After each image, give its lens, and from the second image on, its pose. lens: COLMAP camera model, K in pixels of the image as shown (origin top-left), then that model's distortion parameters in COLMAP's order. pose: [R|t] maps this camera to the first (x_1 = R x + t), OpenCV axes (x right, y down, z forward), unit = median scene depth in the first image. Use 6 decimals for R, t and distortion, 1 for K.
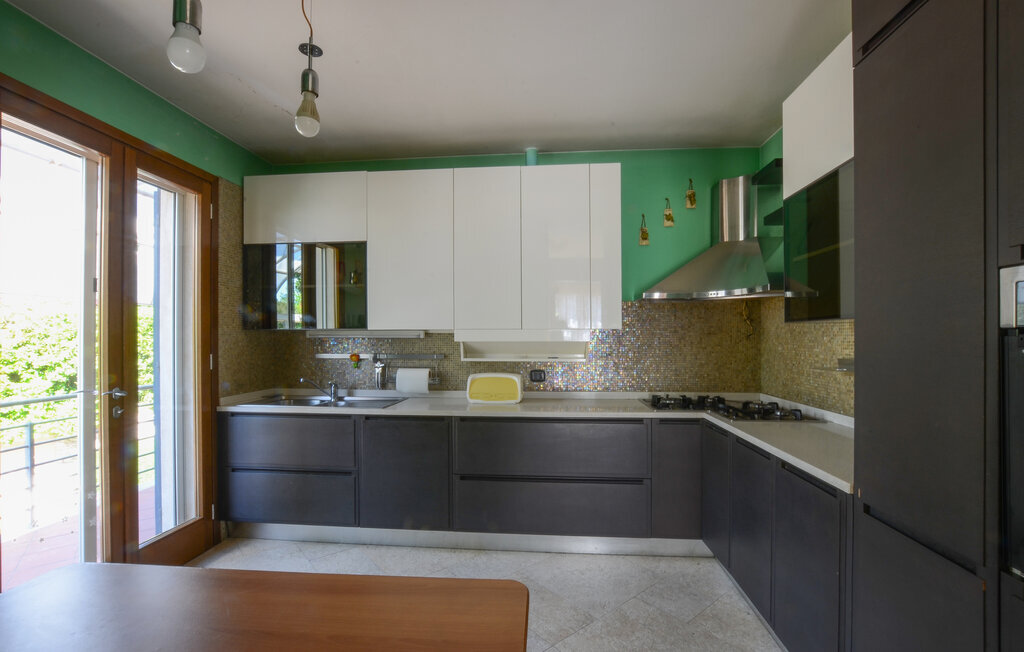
lens RADIAL K [[458.1, 0, 524.1], [0, 458.1, 327.9], [0, 0, 1]] dist [-0.037627, -0.000196]
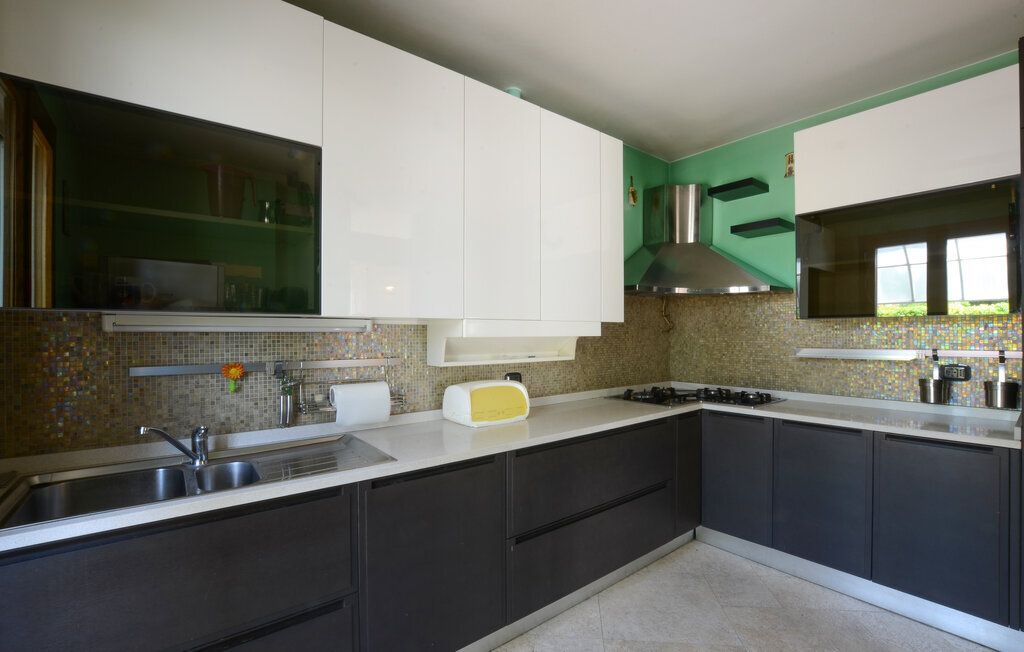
lens RADIAL K [[441.3, 0, 512.0], [0, 441.3, 326.0], [0, 0, 1]] dist [-0.036108, -0.000275]
pose [[0.730655, 0.010395, 0.682668, -0.523997], [-0.011310, 0.999931, -0.003121, 0.015073], [-0.682653, -0.005440, 0.730722, 0.486196]]
